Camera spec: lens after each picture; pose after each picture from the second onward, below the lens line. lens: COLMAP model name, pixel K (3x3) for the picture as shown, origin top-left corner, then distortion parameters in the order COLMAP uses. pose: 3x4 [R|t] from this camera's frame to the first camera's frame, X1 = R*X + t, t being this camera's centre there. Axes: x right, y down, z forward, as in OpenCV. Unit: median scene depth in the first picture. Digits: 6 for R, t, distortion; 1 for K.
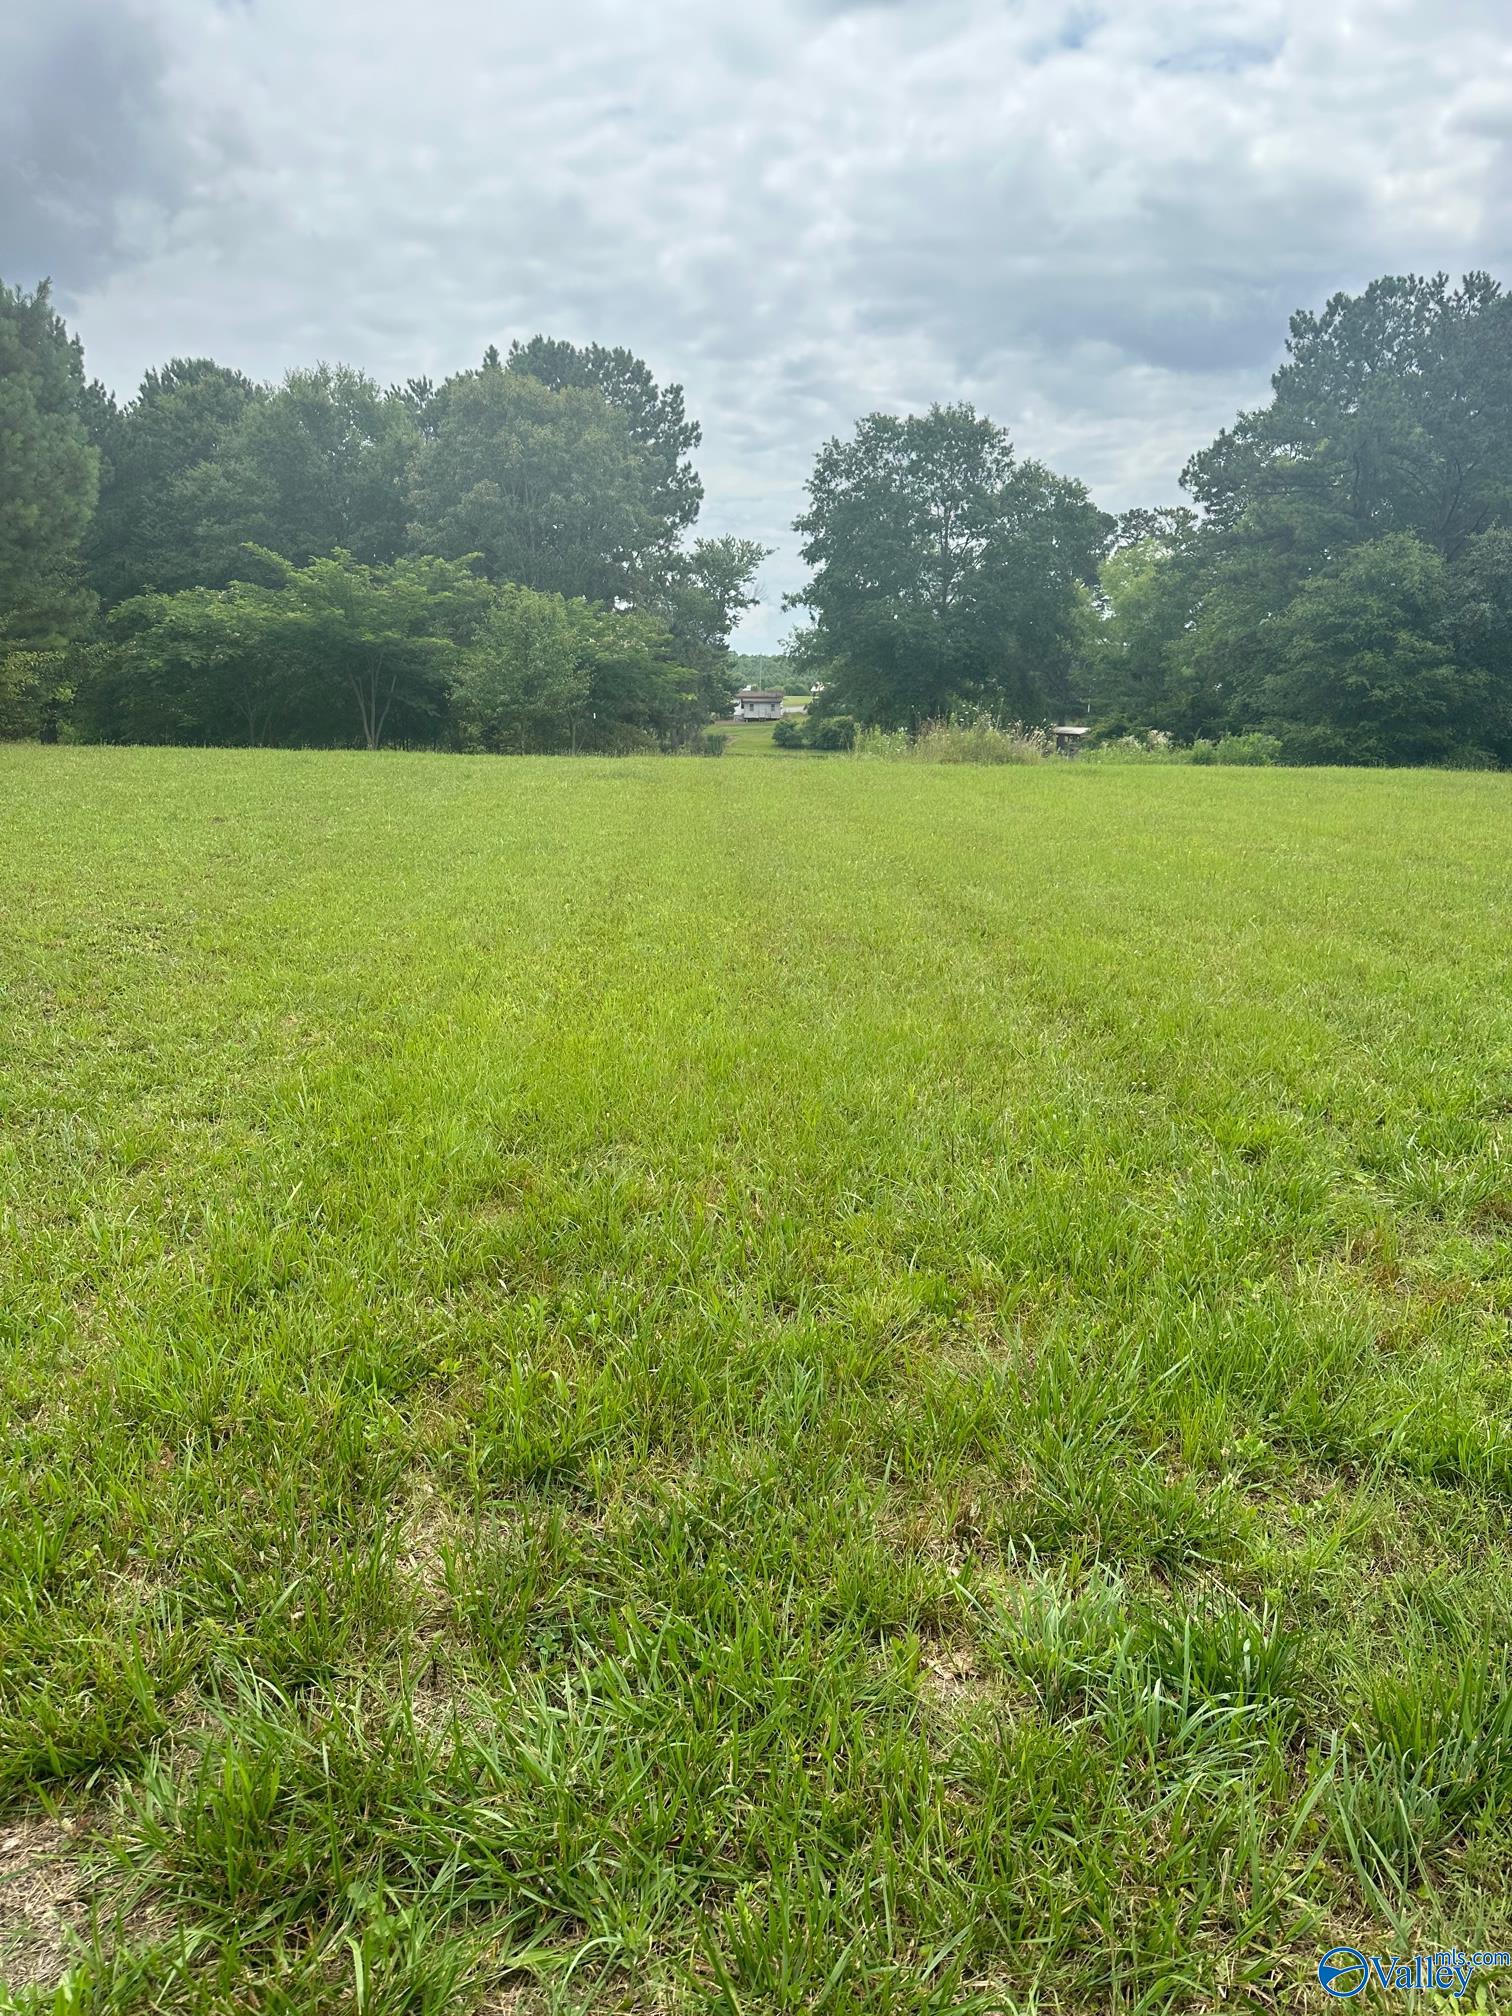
lens RADIAL K [[1416.0, 0, 800.7], [0, 1416.0, 1012.1], [0, 0, 1]] dist [0.043393, -0.048604]
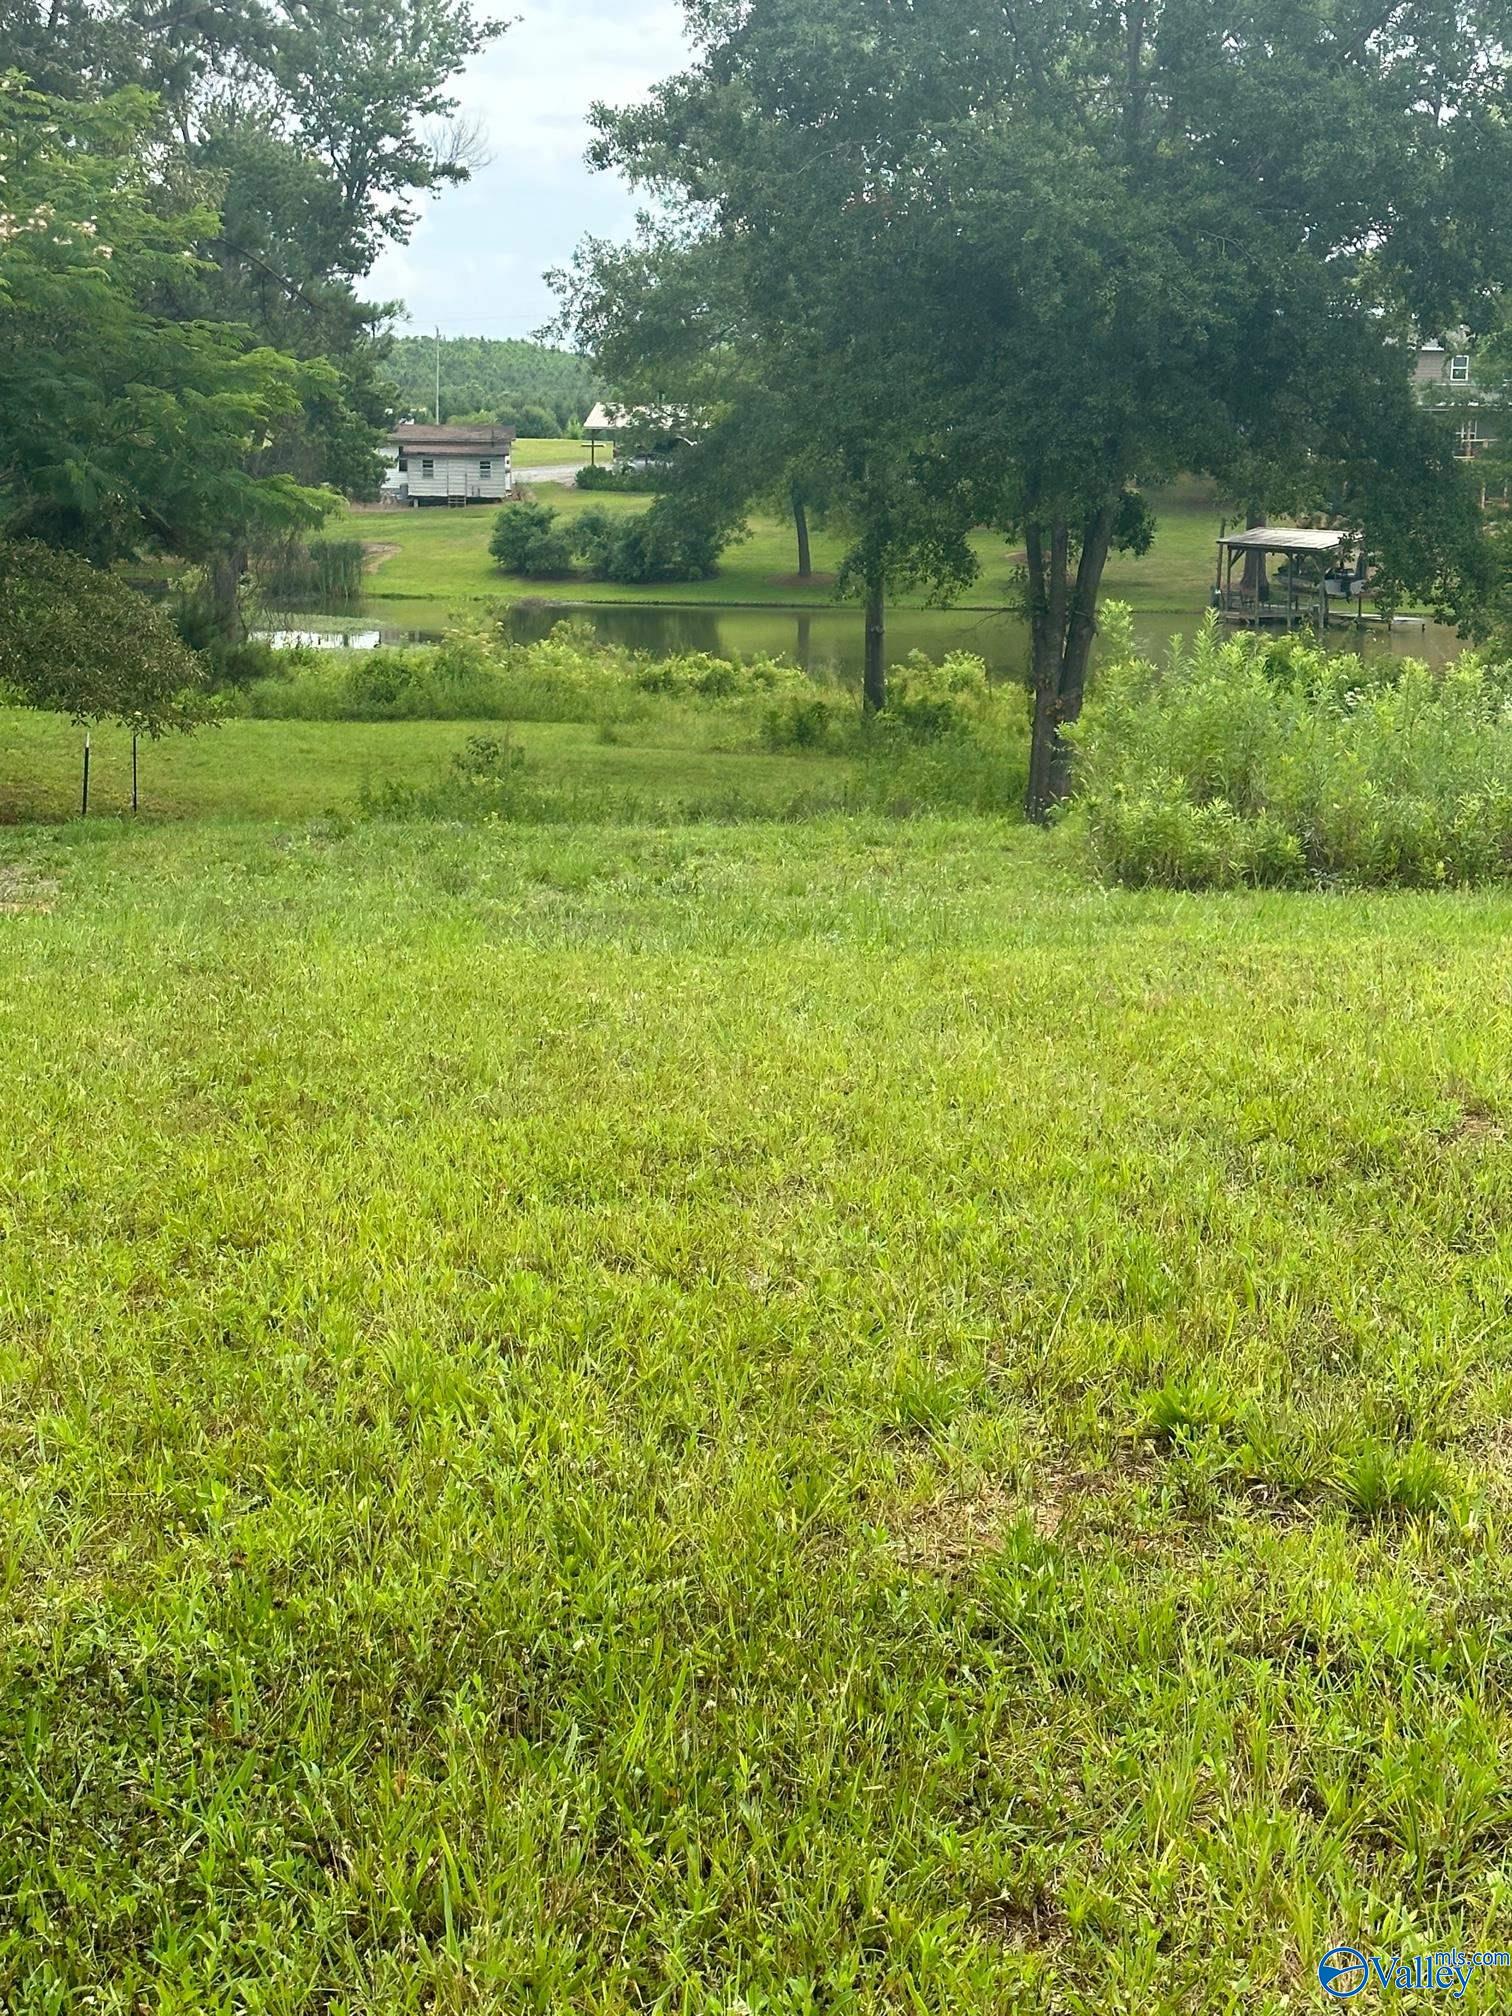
lens RADIAL K [[3349.1, 0, 767.7], [0, 3349.1, 1016.5], [0, 0, 1]] dist [0.129325, 0.000000]
pose [[0.997398, -0.008261, 0.071618, -0.031026], [0.011714, 0.998782, -0.047927, -0.079235], [-0.071135, 0.048642, 0.996280, 0.340799]]
